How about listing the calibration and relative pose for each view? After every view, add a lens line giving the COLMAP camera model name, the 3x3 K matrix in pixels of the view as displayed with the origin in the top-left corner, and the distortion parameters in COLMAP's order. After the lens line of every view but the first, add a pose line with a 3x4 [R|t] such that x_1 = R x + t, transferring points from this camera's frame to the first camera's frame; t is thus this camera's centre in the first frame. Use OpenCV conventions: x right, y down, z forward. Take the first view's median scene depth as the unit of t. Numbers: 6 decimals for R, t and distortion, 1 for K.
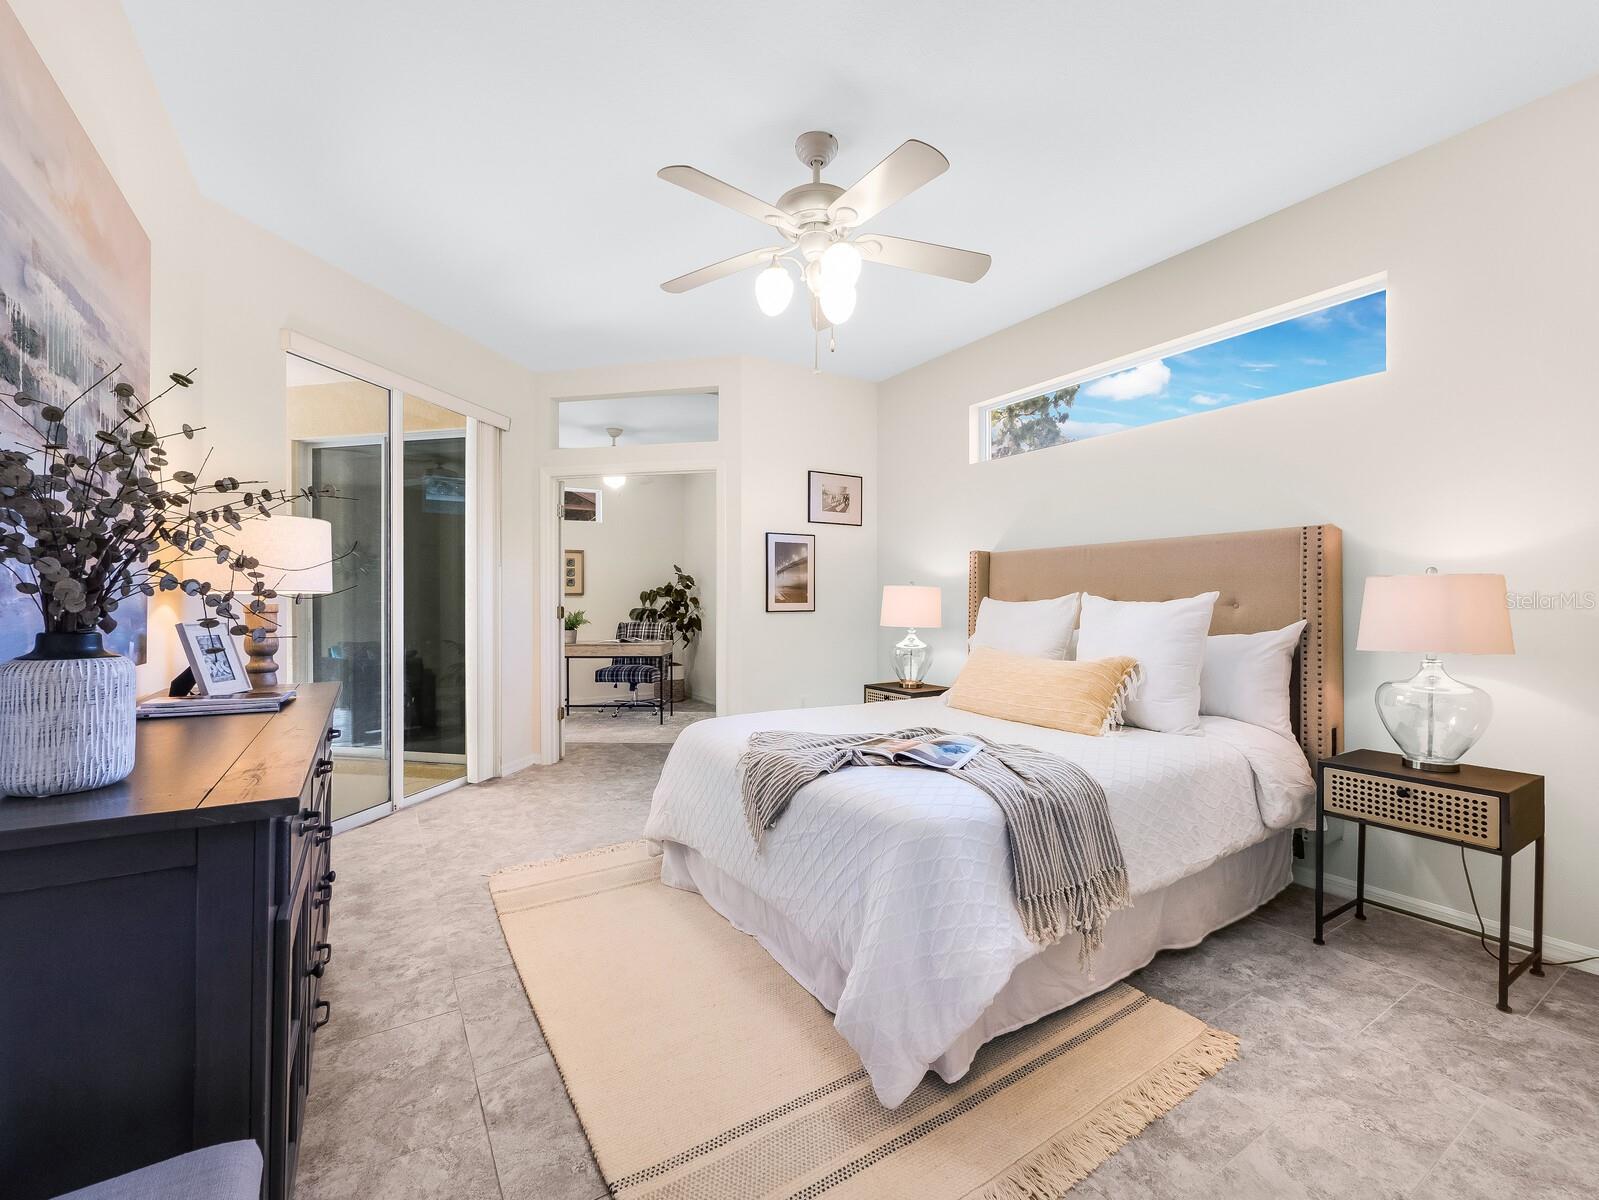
lens RADIAL K [[679.2, 0, 793.9], [0, 679.2, 597.5], [0, 0, 1]] dist [0.002502, 0.001383]
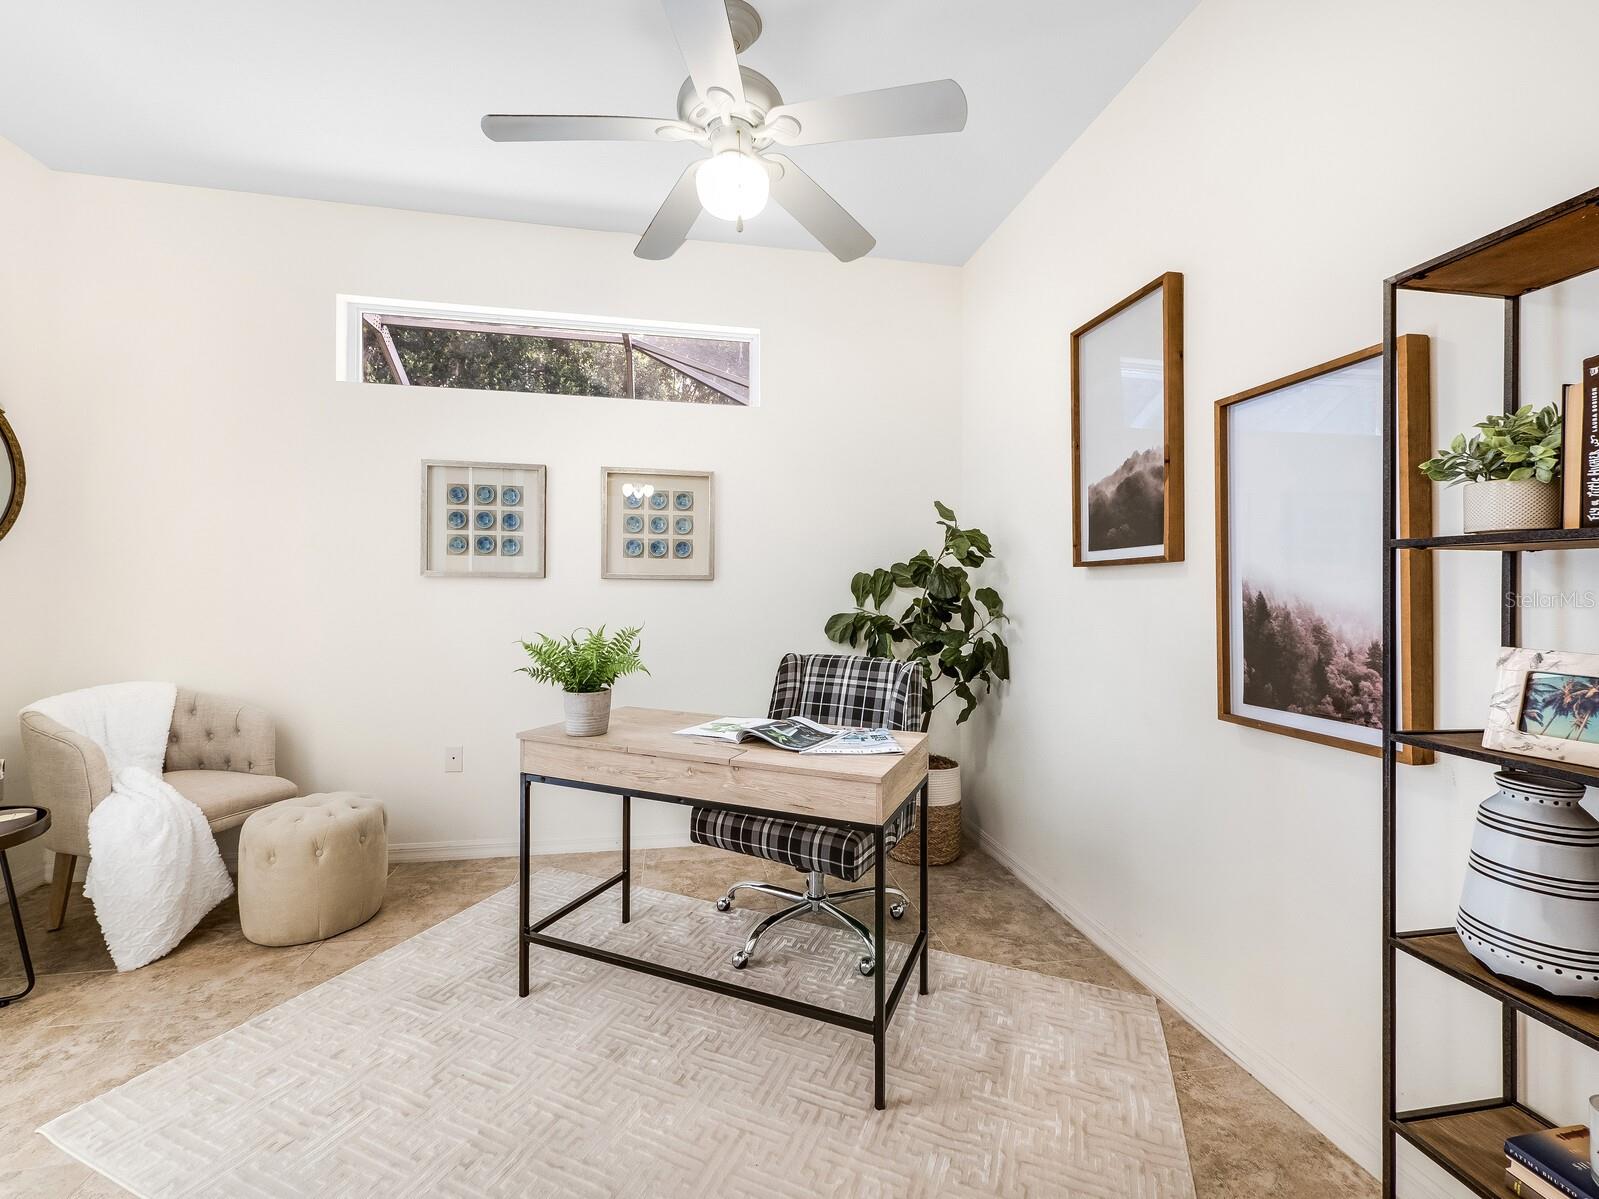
lens RADIAL K [[679.2, 0, 787.9], [0, 679.2, 586.8], [0, 0, 1]] dist [0.002502, 0.001383]
pose [[0.930057, 0.005467, -0.367375, -0.112870], [-0.005622, 0.999984, 0.000648, -0.000772], [0.367373, 0.001463, 0.930073, 0.614460]]
